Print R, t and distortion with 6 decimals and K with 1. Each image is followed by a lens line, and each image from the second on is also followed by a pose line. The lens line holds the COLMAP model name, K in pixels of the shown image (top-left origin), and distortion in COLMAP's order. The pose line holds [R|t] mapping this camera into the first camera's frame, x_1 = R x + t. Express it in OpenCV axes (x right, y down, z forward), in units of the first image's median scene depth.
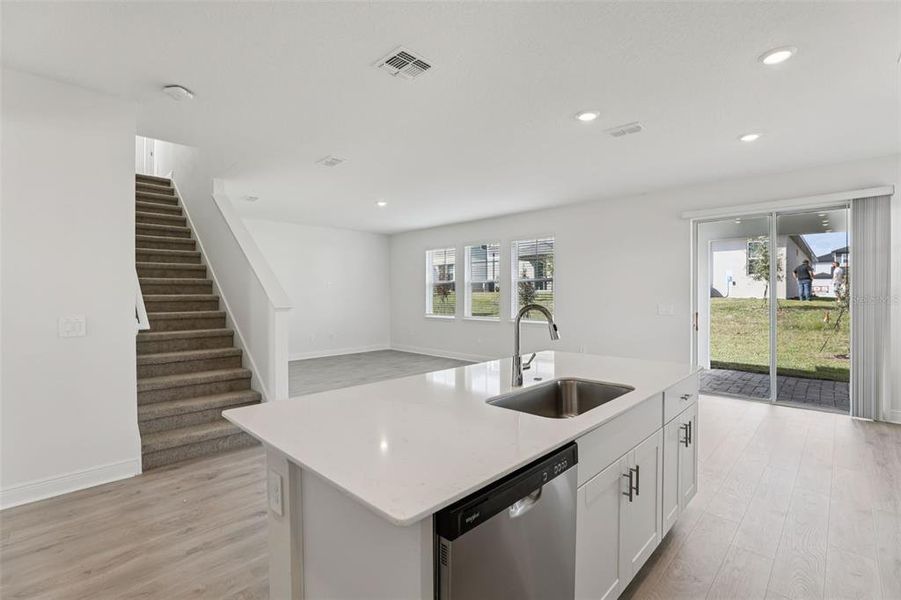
lens RADIAL K [[410.0, 0, 444.6], [0, 410.0, 298.5], [0, 0, 1]] dist [-0.036762, 0.008934]
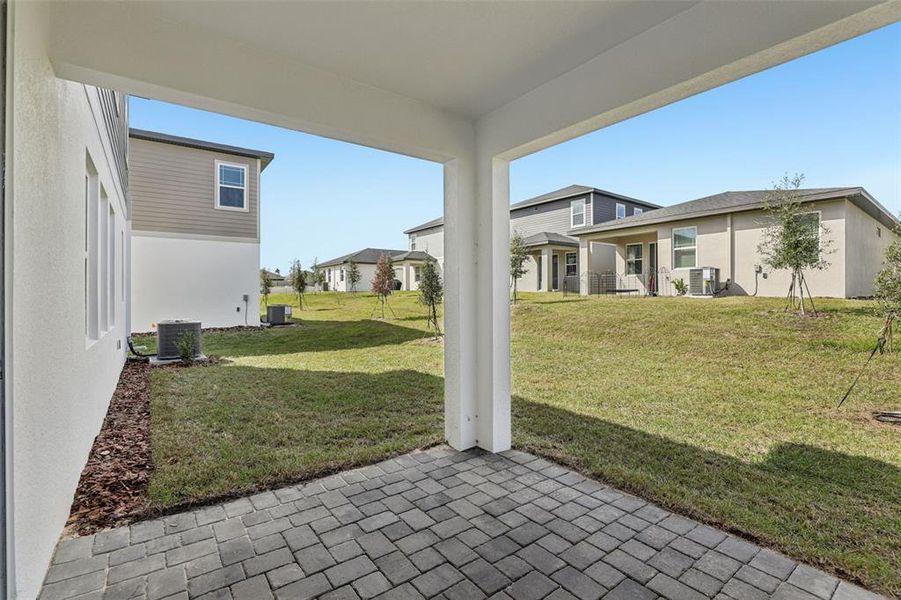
lens RADIAL K [[410.0, 0, 453.2], [0, 410.0, 298.4], [0, 0, 1]] dist [-0.036762, 0.008934]
pose [[0.989554, -0.002713, -0.144137, 0.391129], [0.002542, 0.999996, -0.001367, 0.002298], [0.144140, 0.000986, 0.989557, 0.323388]]
